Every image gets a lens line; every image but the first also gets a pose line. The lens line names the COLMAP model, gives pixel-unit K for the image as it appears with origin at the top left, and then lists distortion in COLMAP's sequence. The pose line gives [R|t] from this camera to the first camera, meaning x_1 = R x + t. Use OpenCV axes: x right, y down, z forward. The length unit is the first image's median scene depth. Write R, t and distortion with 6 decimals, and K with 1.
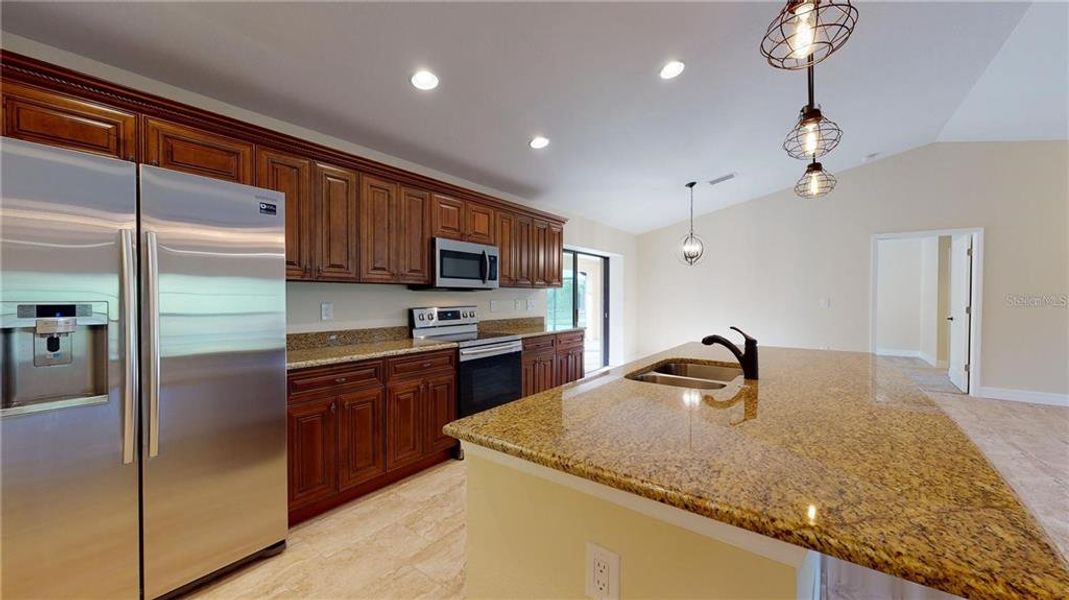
lens RADIAL K [[390.2, 0, 539.7], [0, 390.2, 302.3], [0, 0, 1]] dist [0.003393, -0.000606]
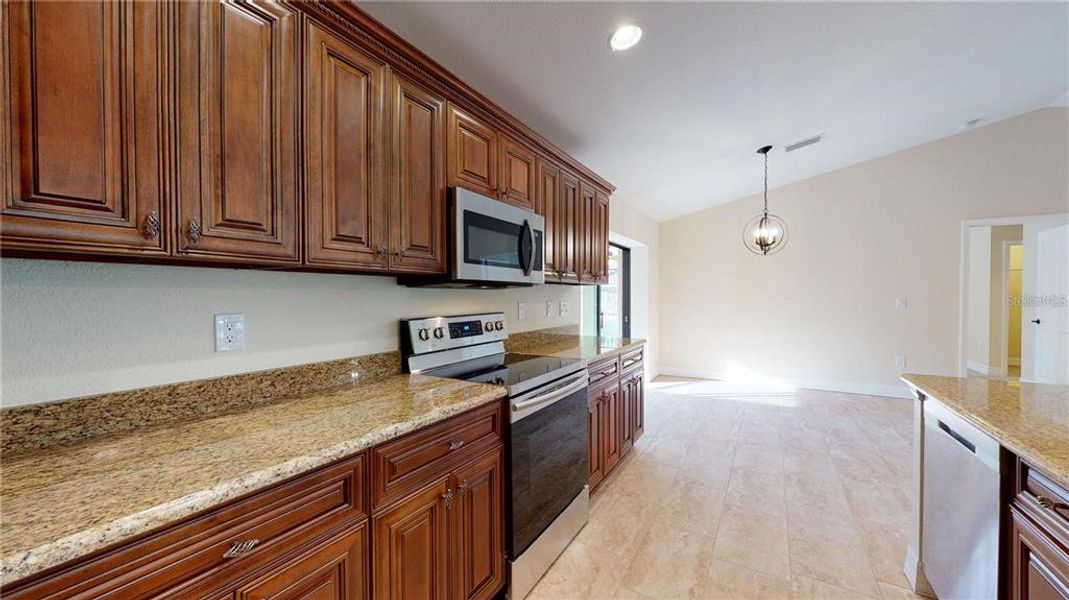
lens RADIAL K [[390.2, 0, 538.3], [0, 390.2, 302.6], [0, 0, 1]] dist [0.003393, -0.000606]
pose [[0.995746, -0.003973, 0.092055, -0.229330], [0.003866, 0.999992, 0.001342, -0.009610], [-0.092059, -0.000980, 0.995753, 0.515263]]
